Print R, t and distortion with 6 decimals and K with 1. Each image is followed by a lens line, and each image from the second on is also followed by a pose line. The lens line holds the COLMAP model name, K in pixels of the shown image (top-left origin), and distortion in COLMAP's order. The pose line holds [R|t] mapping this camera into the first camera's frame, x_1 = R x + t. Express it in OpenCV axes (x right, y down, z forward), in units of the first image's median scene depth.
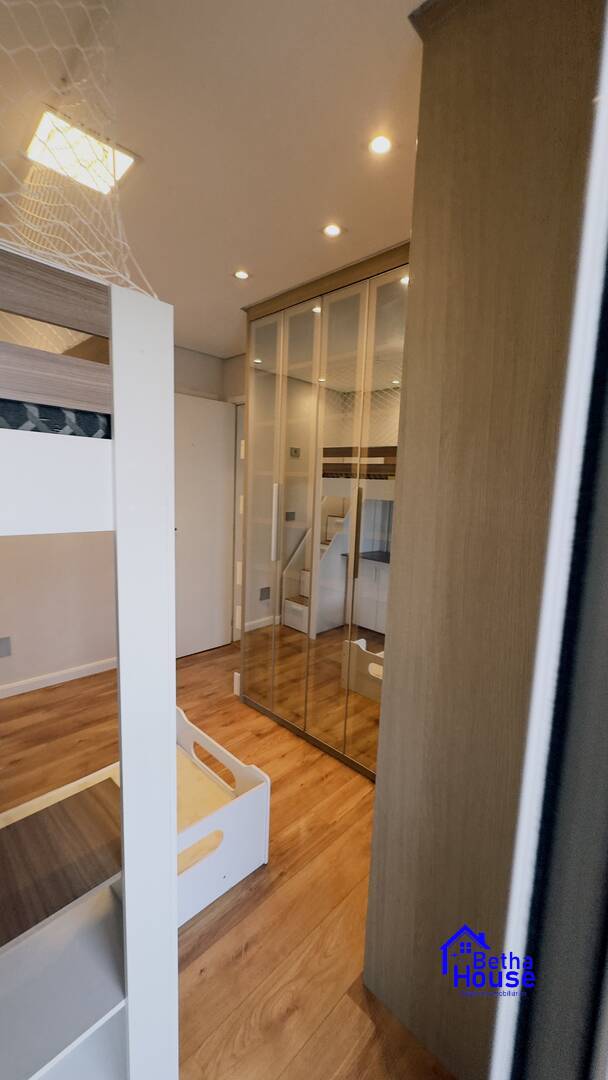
lens RADIAL K [[431.1, 0, 305.9], [0, 431.1, 540.2], [0, 0, 1]] dist [-0.002094, 0.000390]
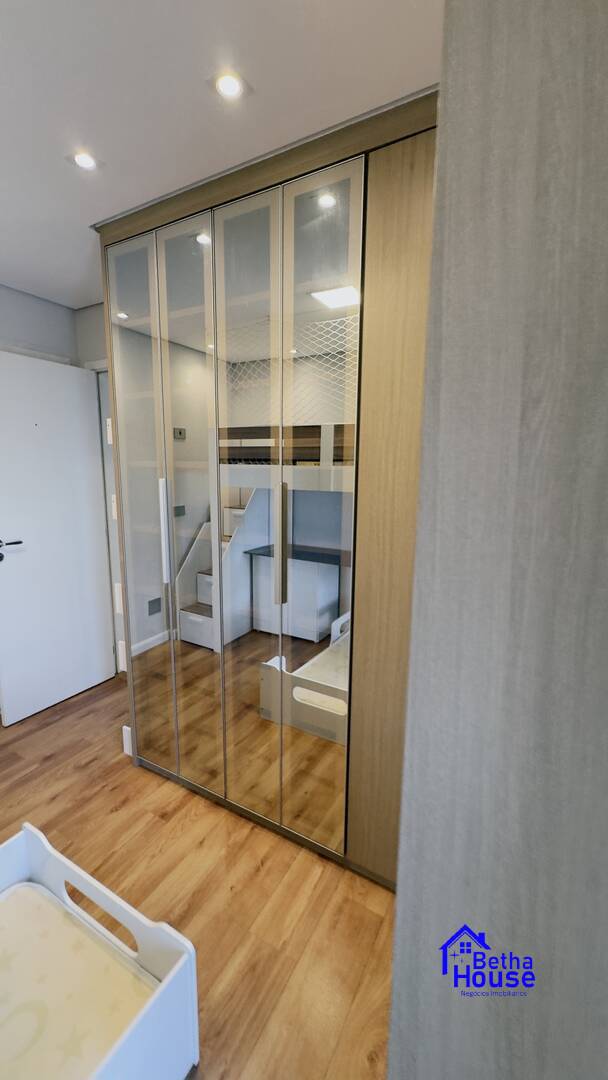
lens RADIAL K [[431.1, 0, 305.9], [0, 431.1, 540.2], [0, 0, 1]] dist [-0.002094, 0.000390]
pose [[0.964866, -0.070629, 0.253070, -0.028079], [0.059415, 0.996894, 0.051696, -0.052337], [-0.255935, -0.034843, 0.966066, 0.238513]]
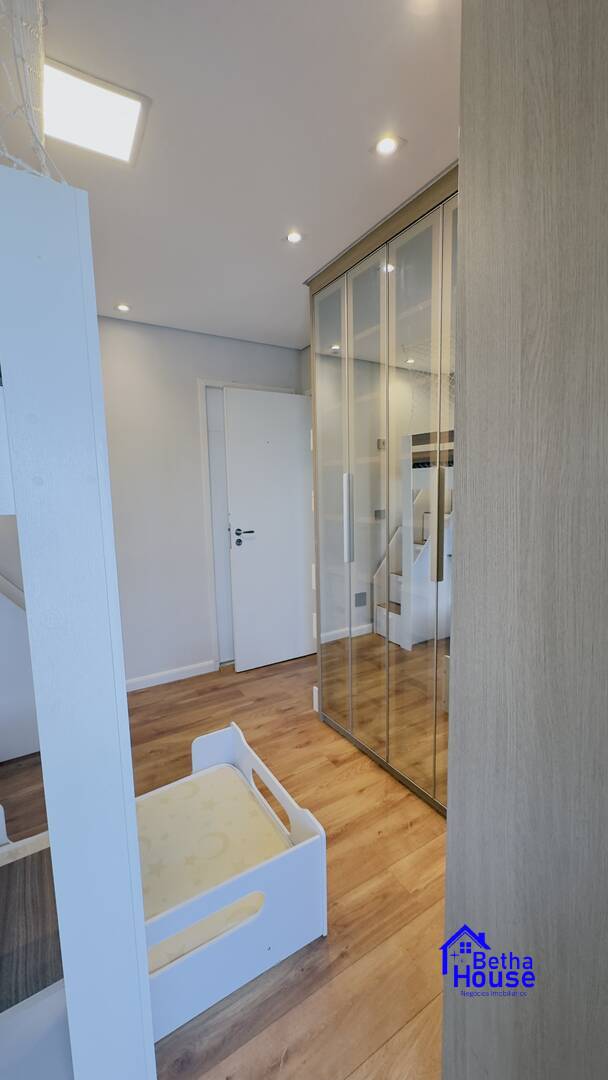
lens RADIAL K [[431.1, 0, 305.9], [0, 431.1, 540.2], [0, 0, 1]] dist [-0.002094, 0.000390]
pose [[0.968472, -0.030547, -0.247244, 0.065605], [0.027667, 0.999503, -0.015117, 0.014986], [0.247583, 0.007800, 0.968835, 0.140828]]
